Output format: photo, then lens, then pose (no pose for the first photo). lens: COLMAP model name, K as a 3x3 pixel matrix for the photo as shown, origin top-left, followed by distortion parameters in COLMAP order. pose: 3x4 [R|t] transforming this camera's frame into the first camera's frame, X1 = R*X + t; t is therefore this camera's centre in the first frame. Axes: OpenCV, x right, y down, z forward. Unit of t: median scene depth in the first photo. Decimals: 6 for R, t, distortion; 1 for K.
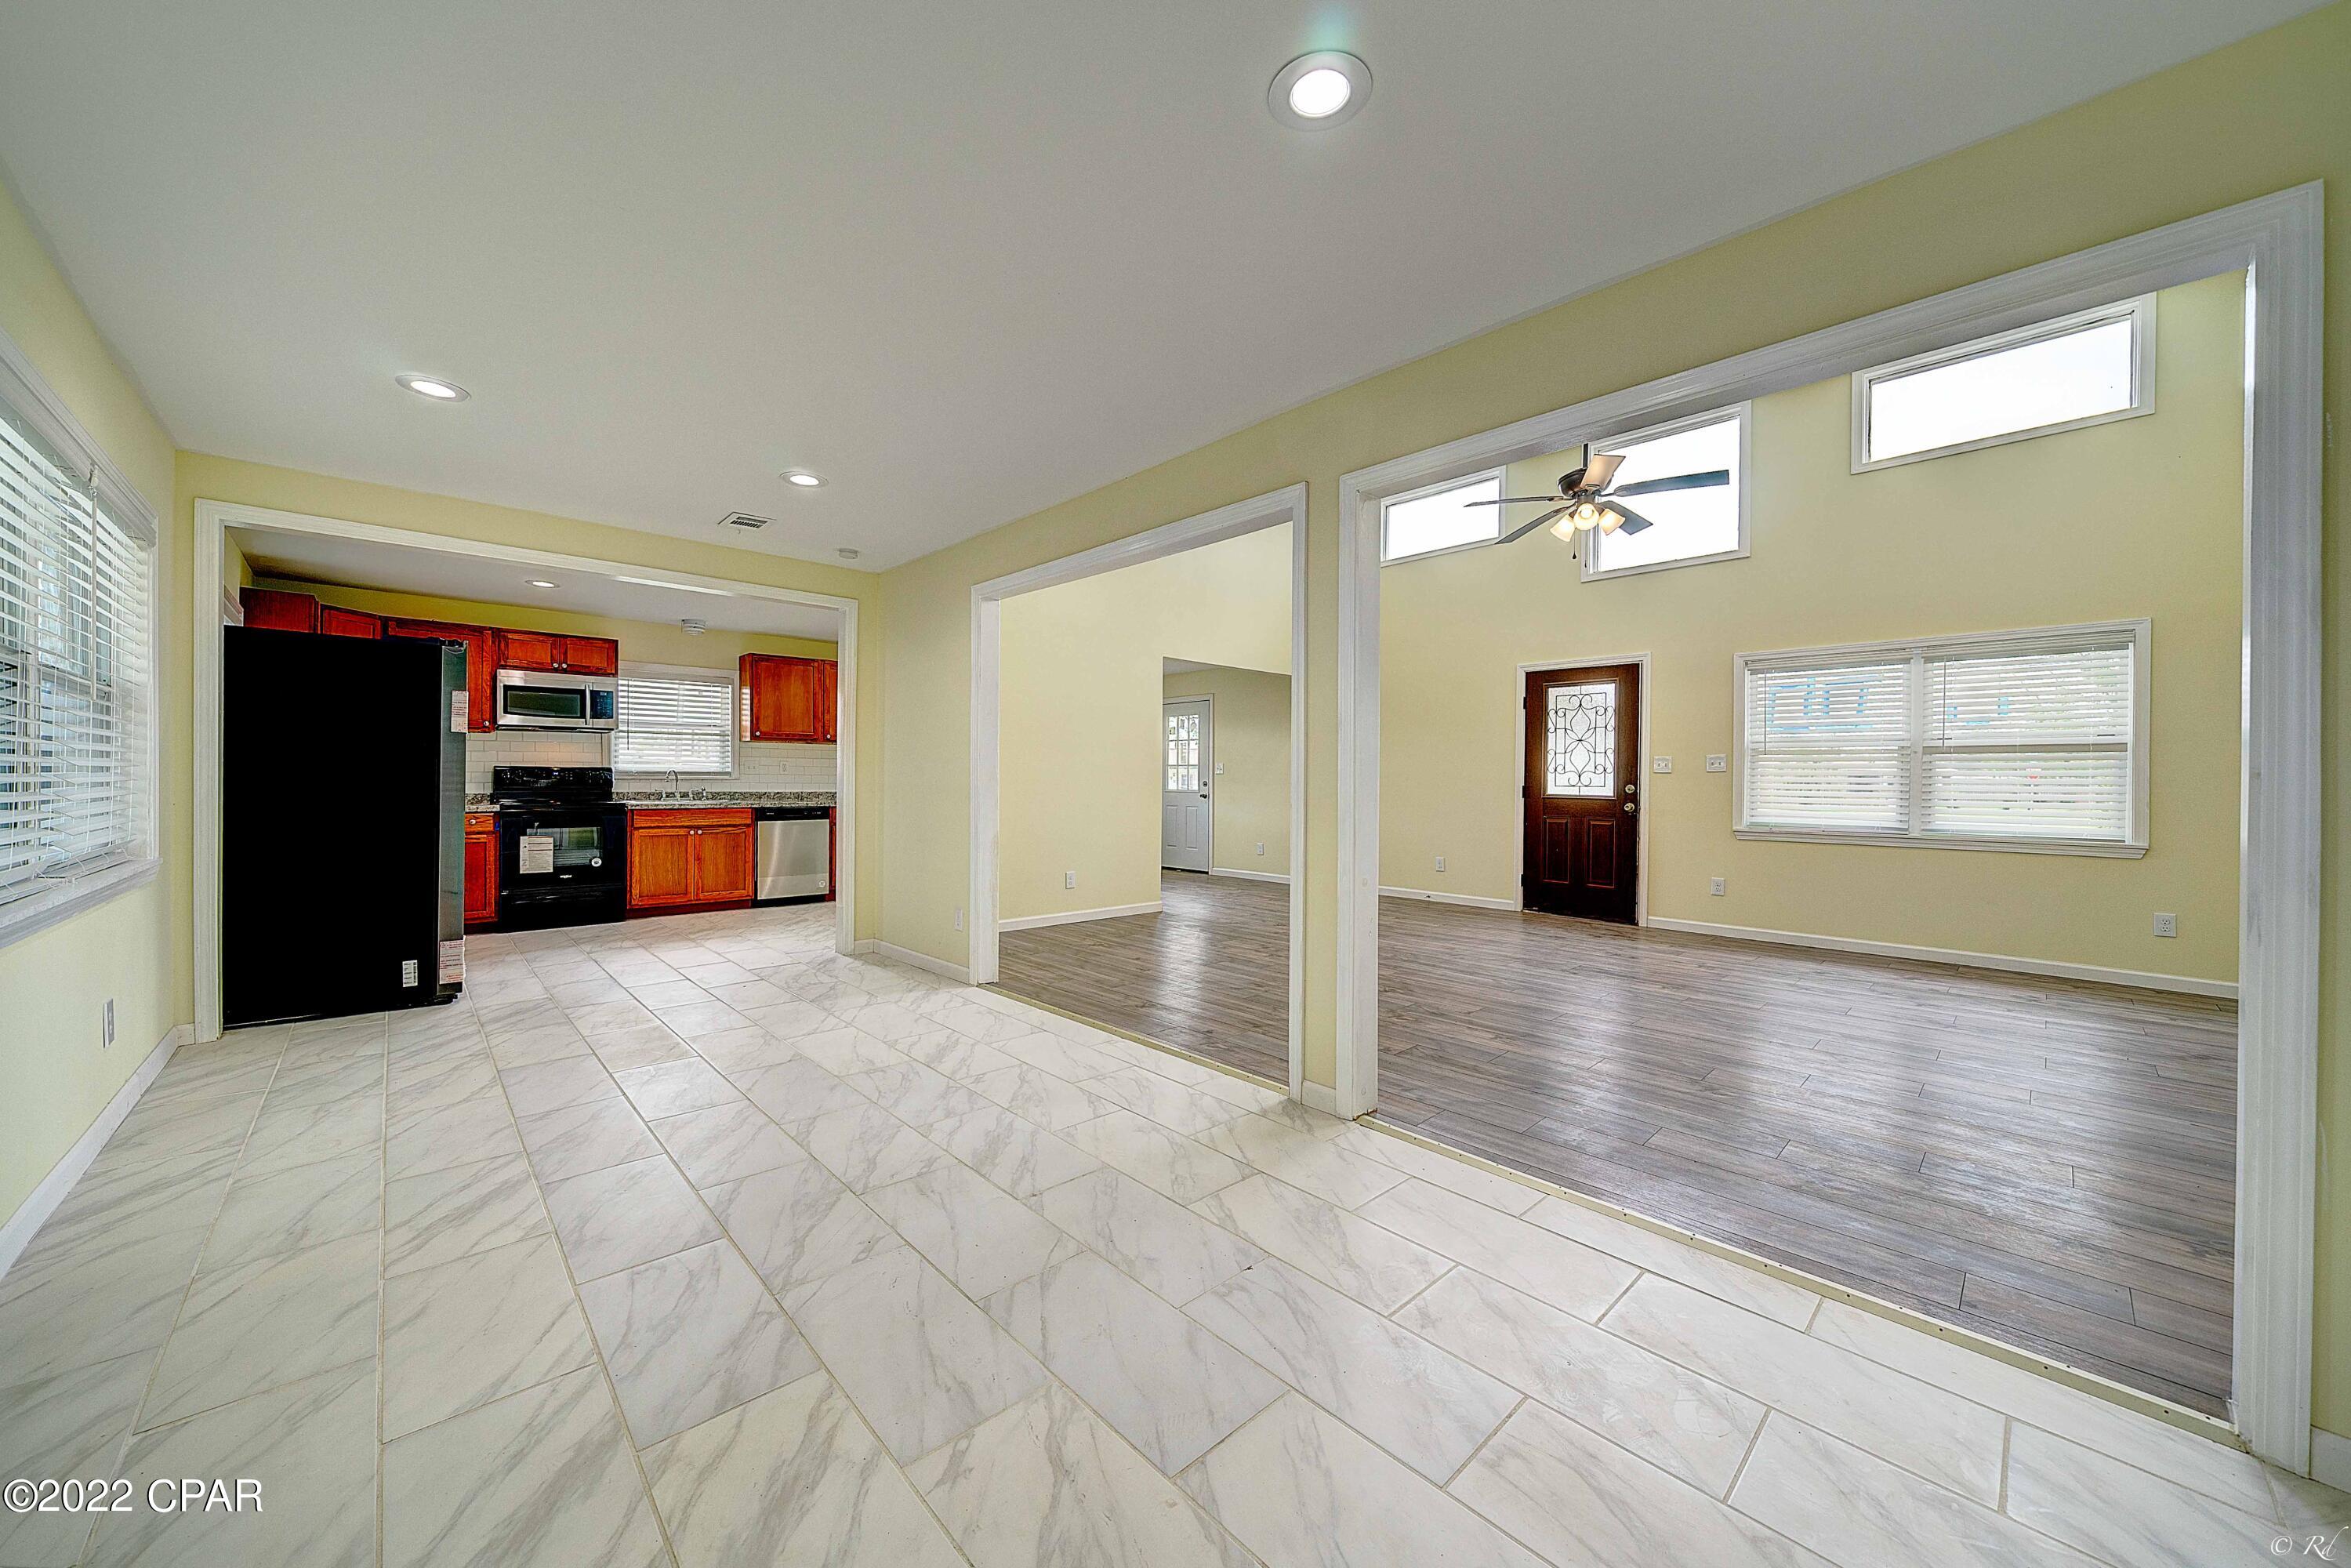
lens RADIAL K [[844.9, 0, 1172.9], [0, 844.9, 782.5], [0, 0, 1]] dist [-0.005324, -0.000093]
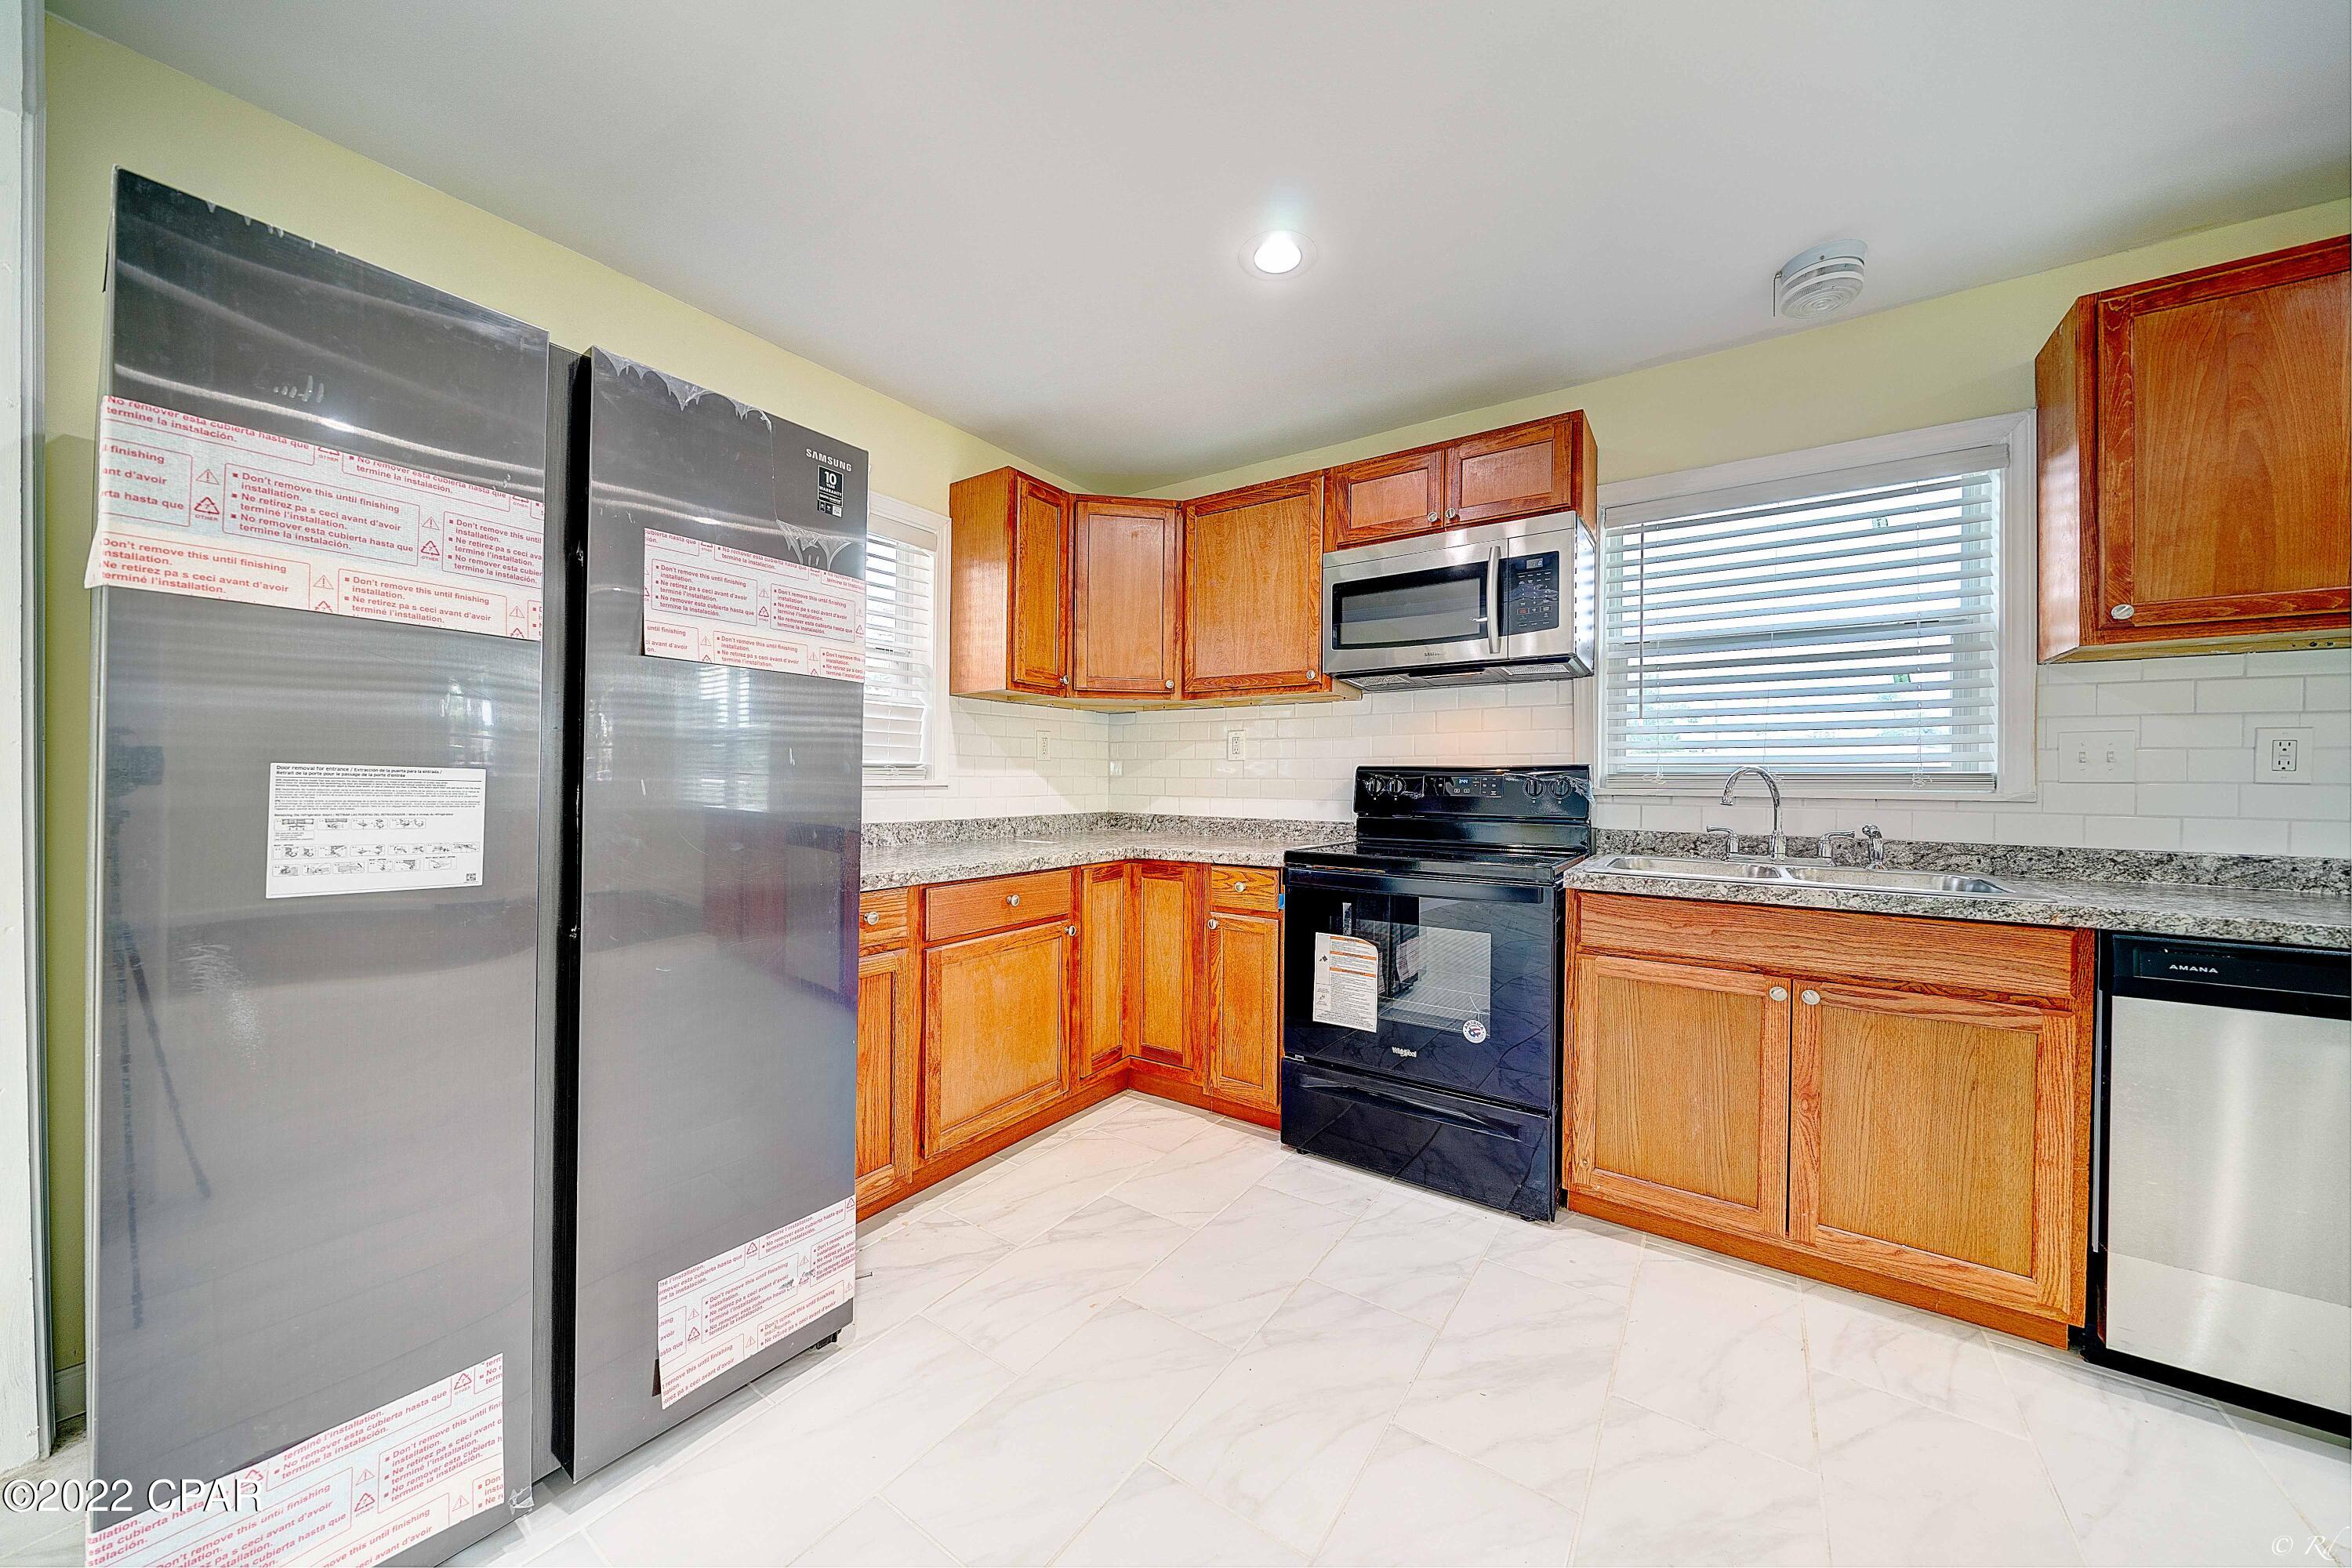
lens RADIAL K [[800.8, 0, 1174.2], [0, 800.8, 784.4], [0, 0, 1]] dist [-0.005330, -0.000330]
pose [[0.207128, -0.002355, -0.978311, -0.374596], [-0.010989, 0.999928, -0.004734, -0.005702], [0.978252, 0.011731, 0.207088, 0.789617]]
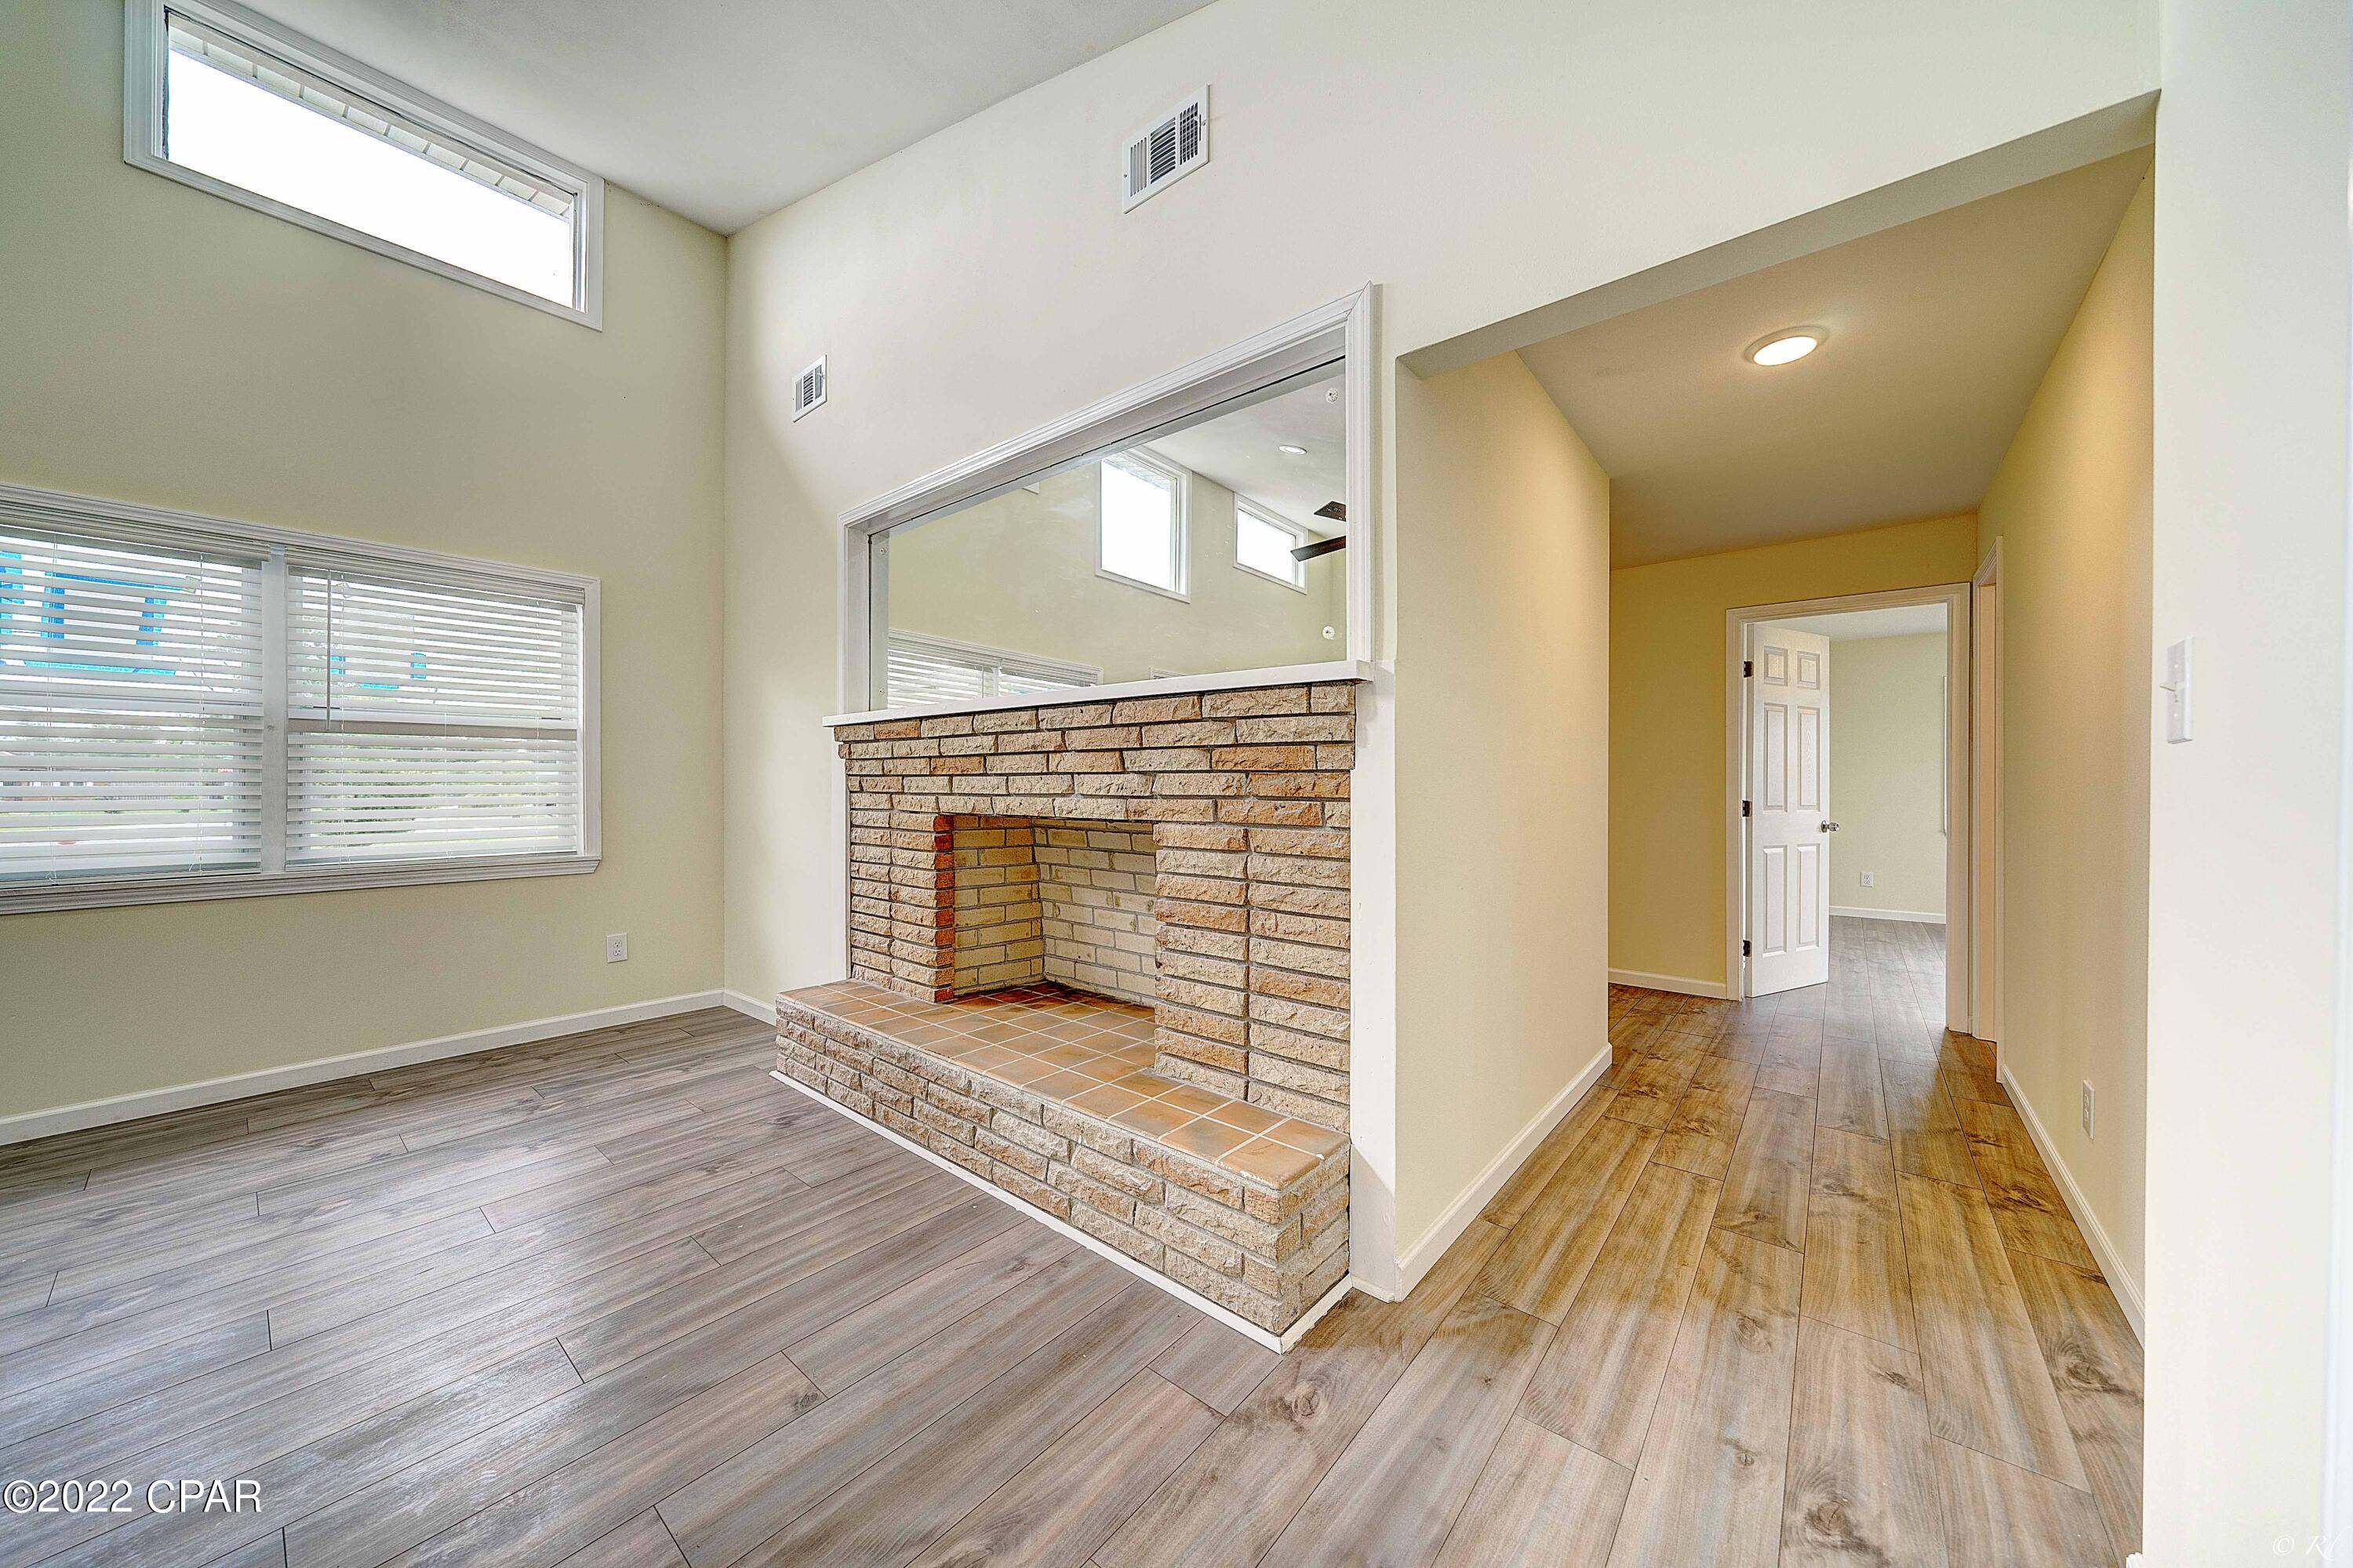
lens RADIAL K [[798.6, 0, 1176.3], [0, 798.6, 787.2], [0, 0, 1]] dist [-0.000642, -0.000149]
pose [[-0.116079, -0.011259, 0.993176, 0.231521], [0.004633, 0.999919, 0.011877, 0.000868], [-0.993229, 0.005980, -0.116017, 0.382032]]
